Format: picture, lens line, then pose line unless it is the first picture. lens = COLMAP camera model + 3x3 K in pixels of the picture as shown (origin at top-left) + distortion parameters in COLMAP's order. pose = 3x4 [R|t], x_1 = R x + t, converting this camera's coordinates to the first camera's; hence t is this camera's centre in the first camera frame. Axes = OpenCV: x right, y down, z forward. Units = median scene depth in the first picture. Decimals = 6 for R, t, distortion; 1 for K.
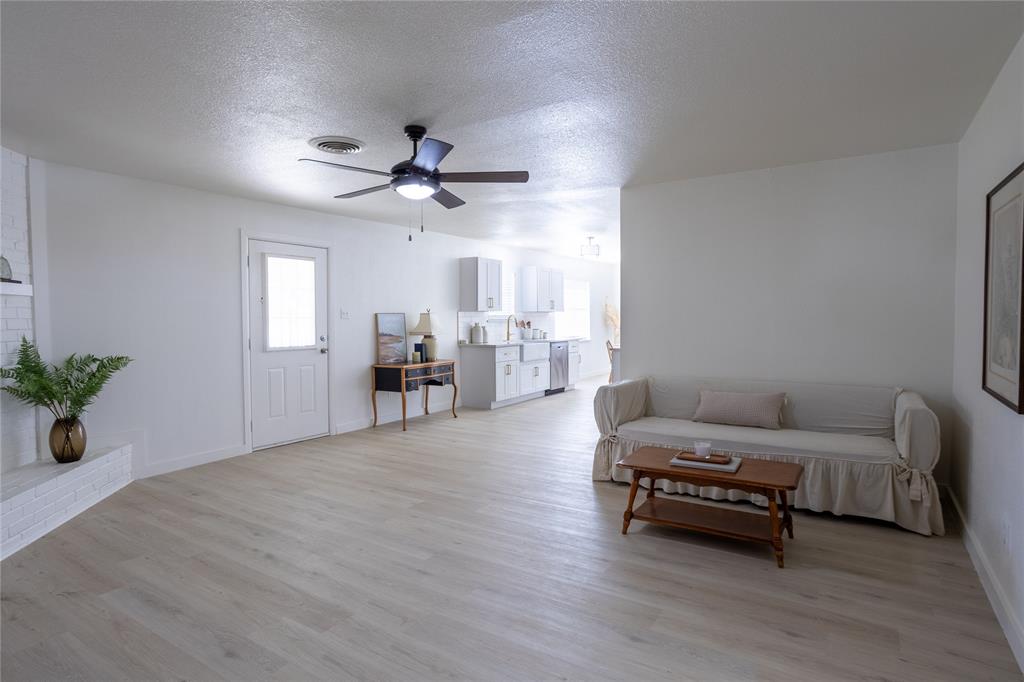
lens RADIAL K [[548.1, 0, 520.1], [0, 548.1, 343.0], [0, 0, 1]] dist [-0.040944, 0.017847]
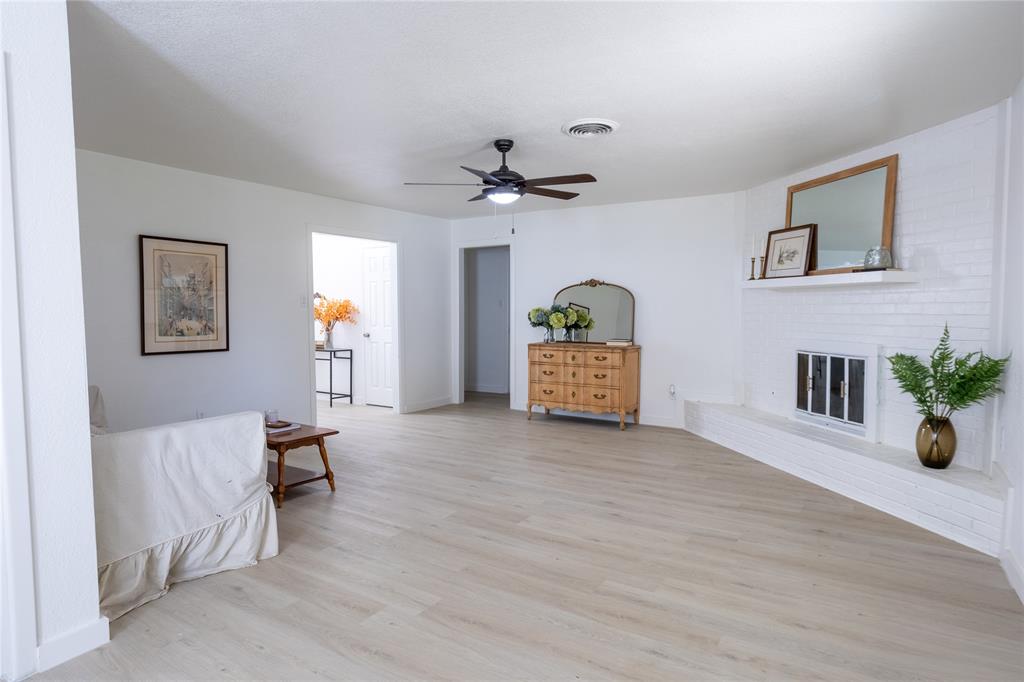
lens RADIAL K [[585.0, 0, 513.8], [0, 585.0, 340.1], [0, 0, 1]] dist [-0.030956, 0.017752]
pose [[-0.999917, 0.012813, 0.001095, -0.125028], [0.012858, 0.994678, 0.102229, -0.060548], [0.000221, 0.102235, -0.994760, 1.336539]]
